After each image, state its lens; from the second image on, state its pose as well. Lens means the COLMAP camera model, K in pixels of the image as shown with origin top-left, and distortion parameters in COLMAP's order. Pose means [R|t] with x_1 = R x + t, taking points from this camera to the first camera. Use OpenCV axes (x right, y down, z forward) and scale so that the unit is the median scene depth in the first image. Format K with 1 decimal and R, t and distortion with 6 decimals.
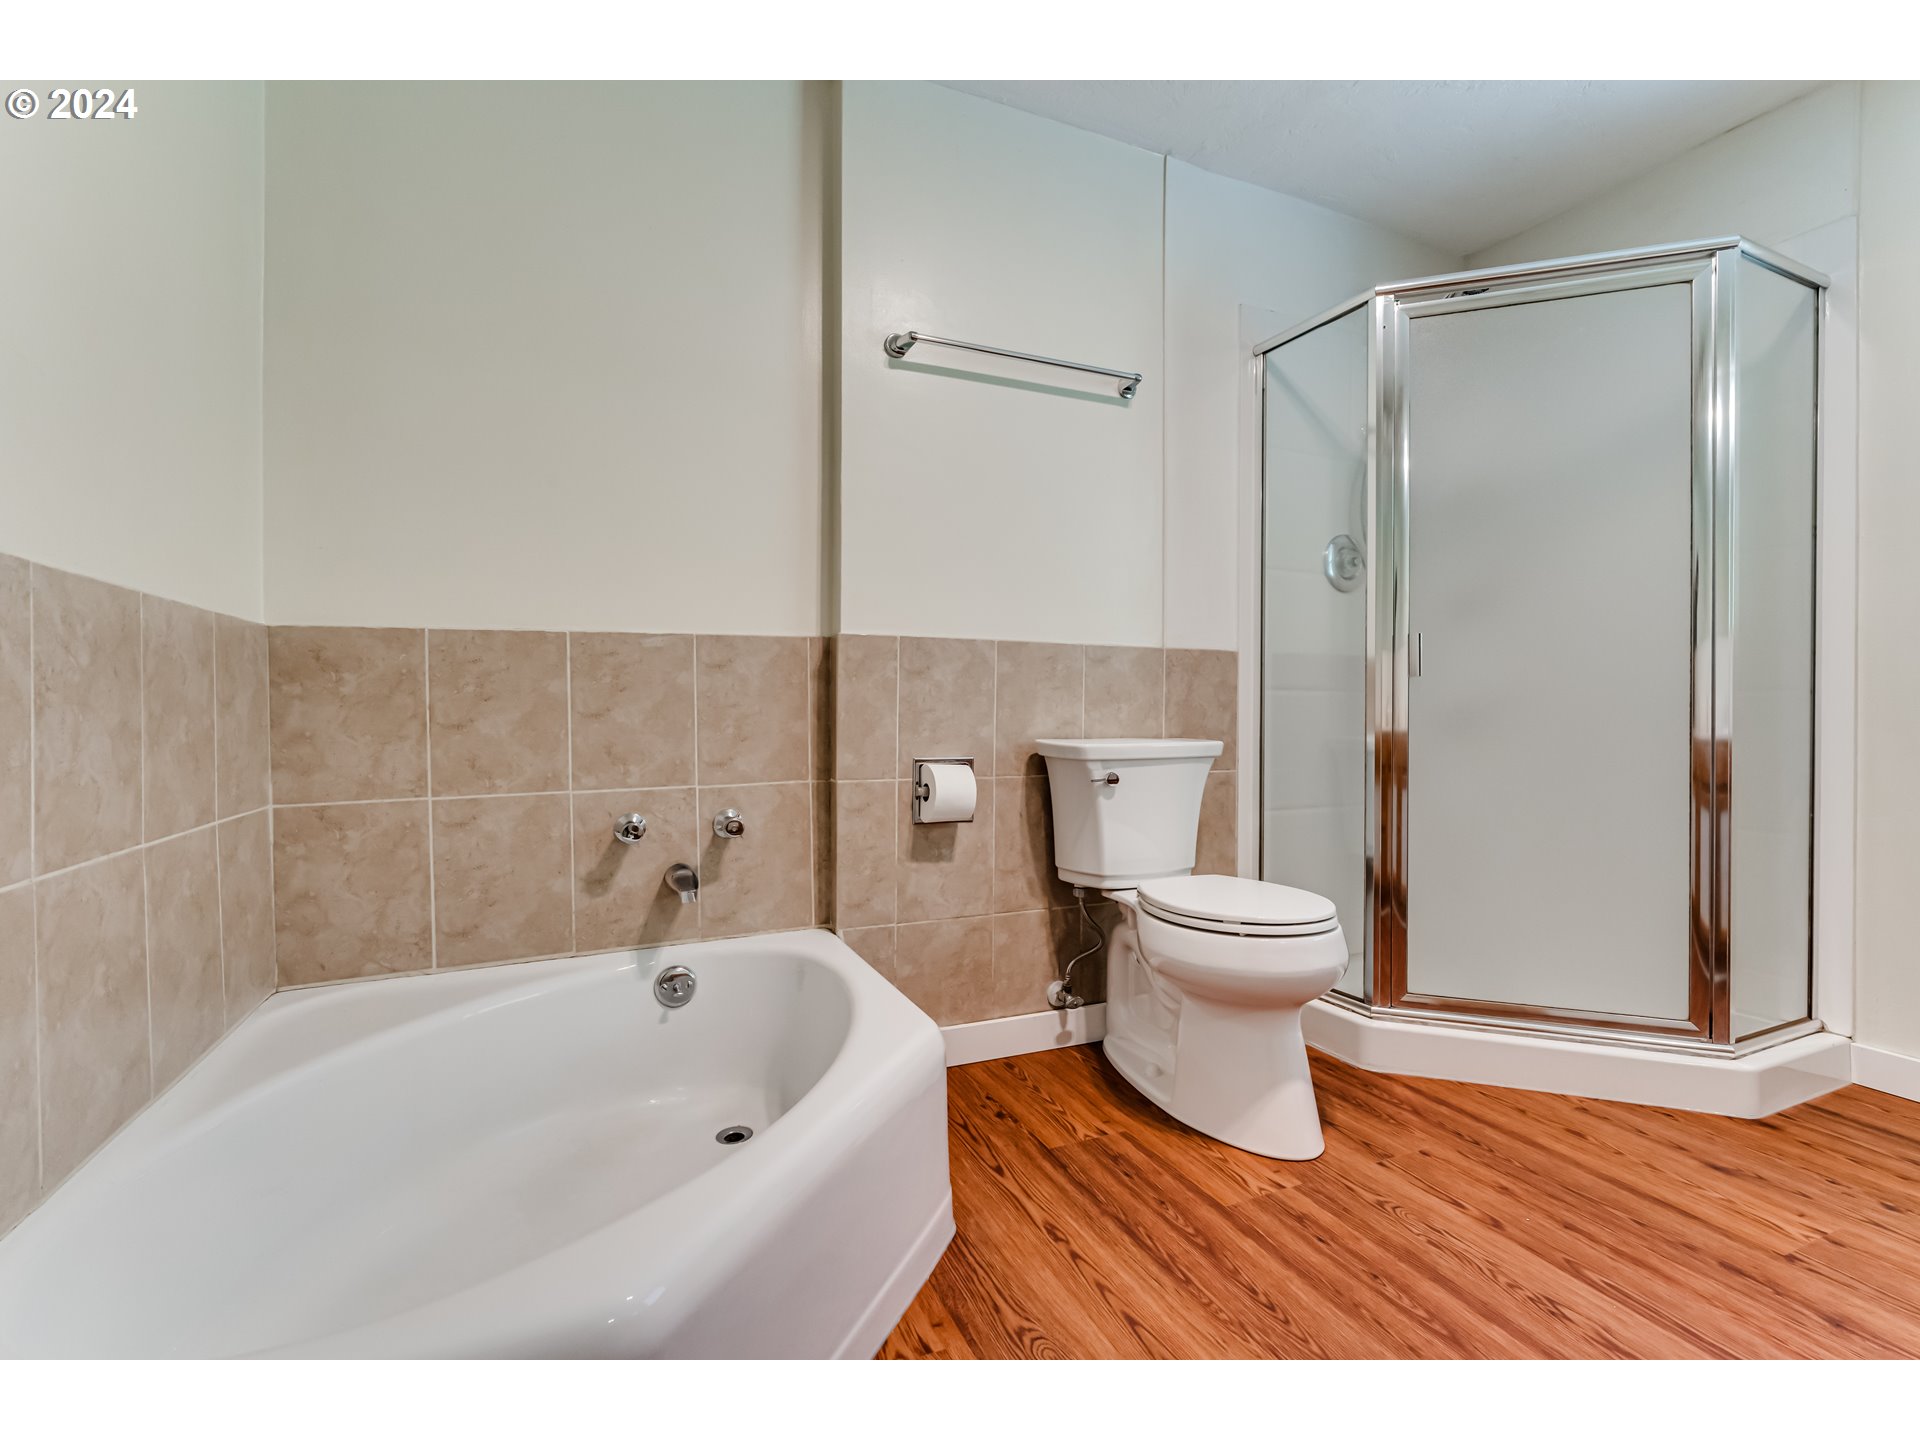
lens RADIAL K [[870.6, 0, 962.9], [0, 870.6, 711.8], [0, 0, 1]] dist [-0.002764, 0.000288]
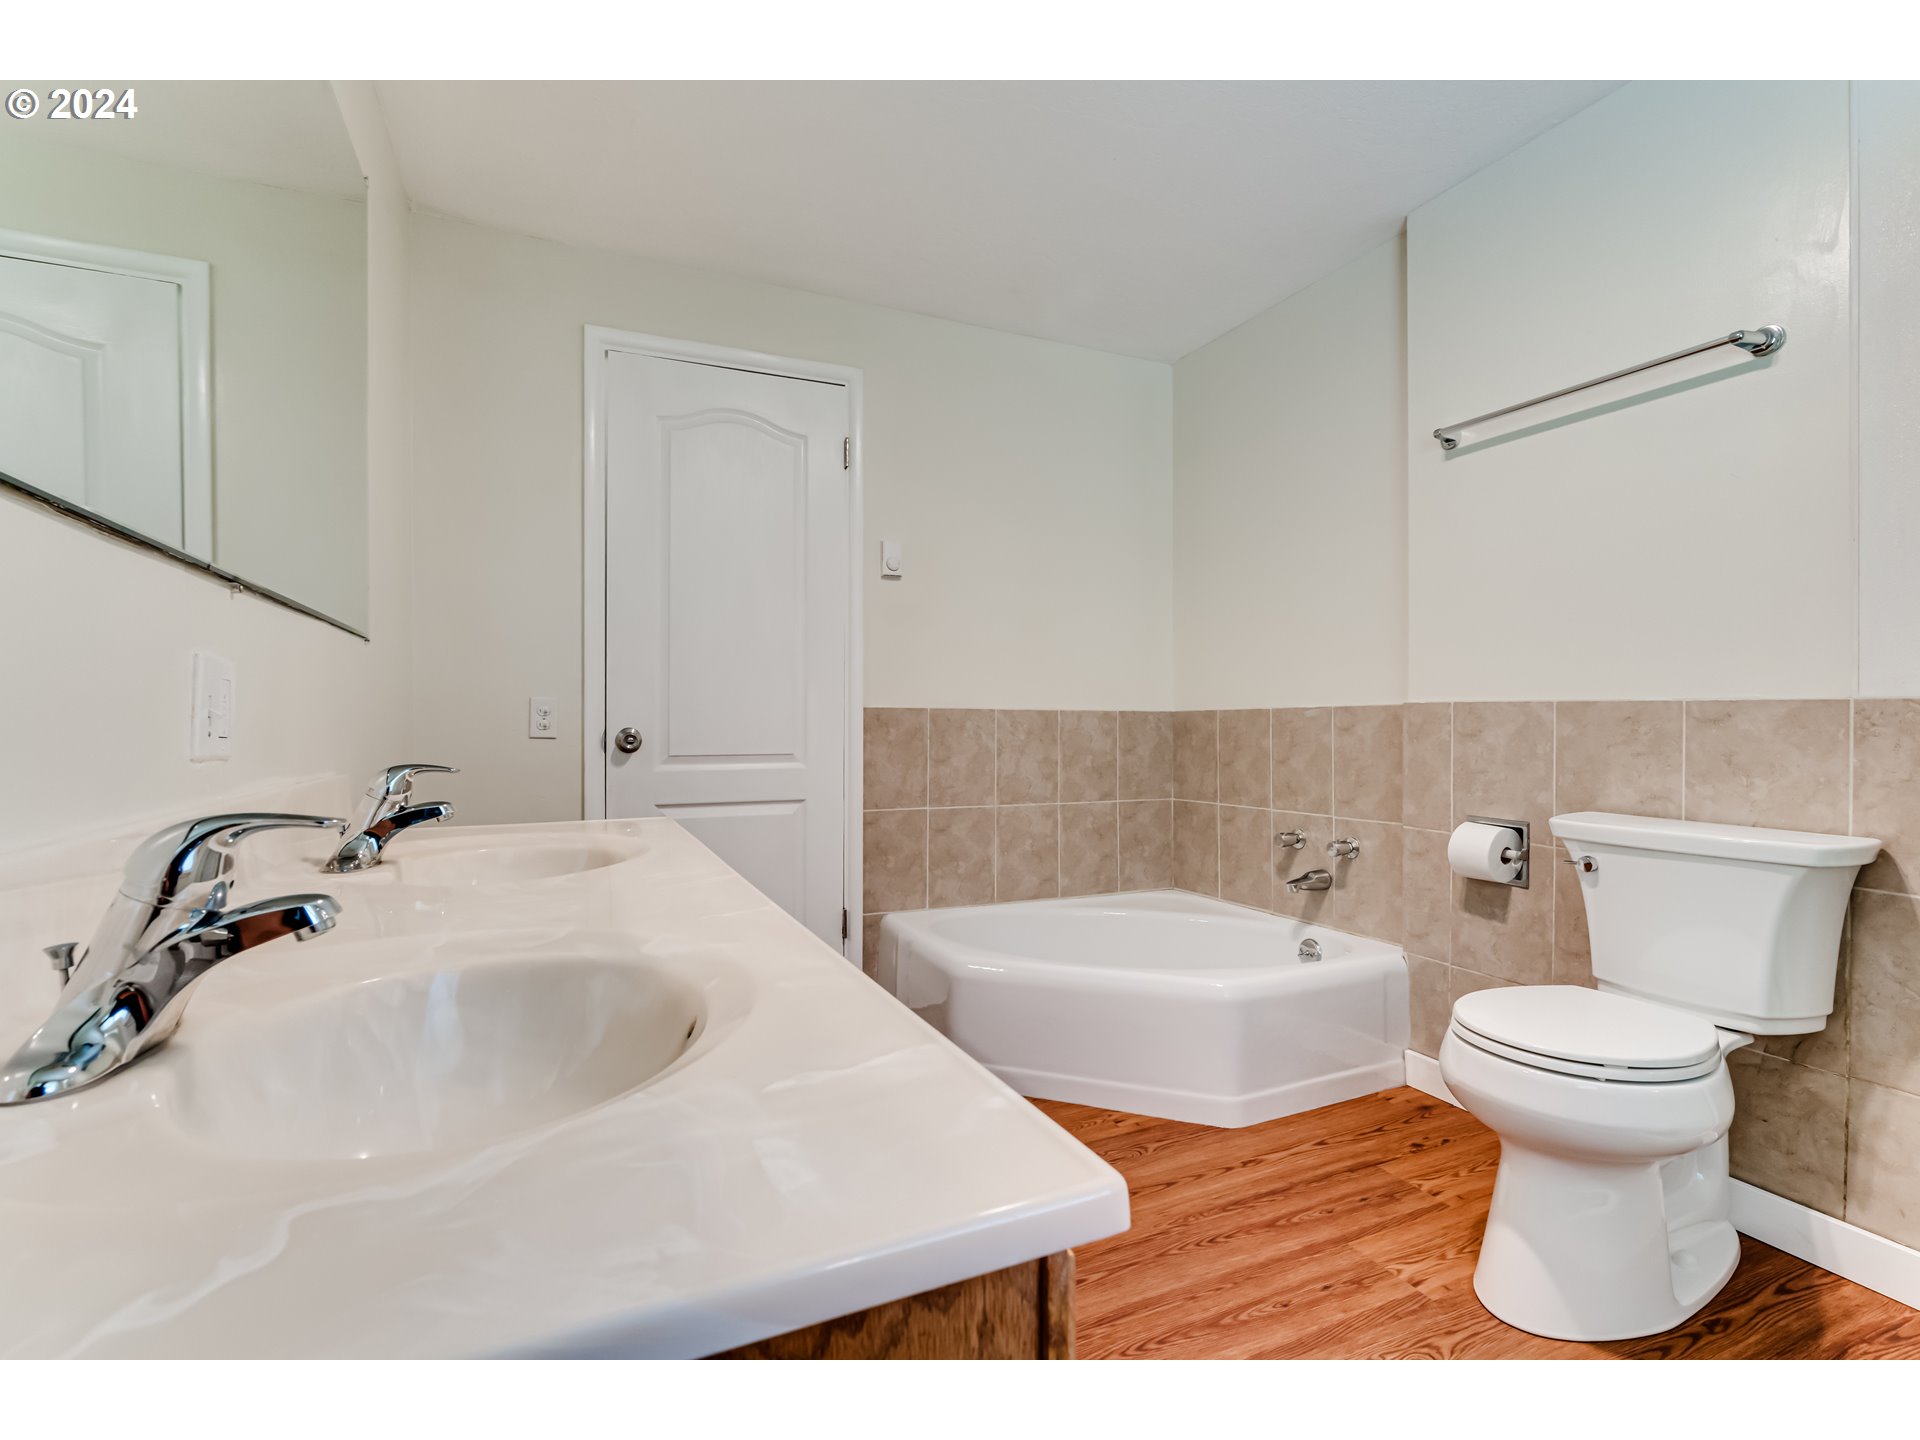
lens RADIAL K [[952.5, 0, 981.2], [0, 952.5, 721.6], [0, 0, 1]] dist [0.001607, 0.000367]
pose [[0.009768, 0.006473, -0.999931, 1.060982], [-0.007794, 0.999949, 0.006397, -0.062198], [0.999922, 0.007731, 0.009817, 0.375986]]
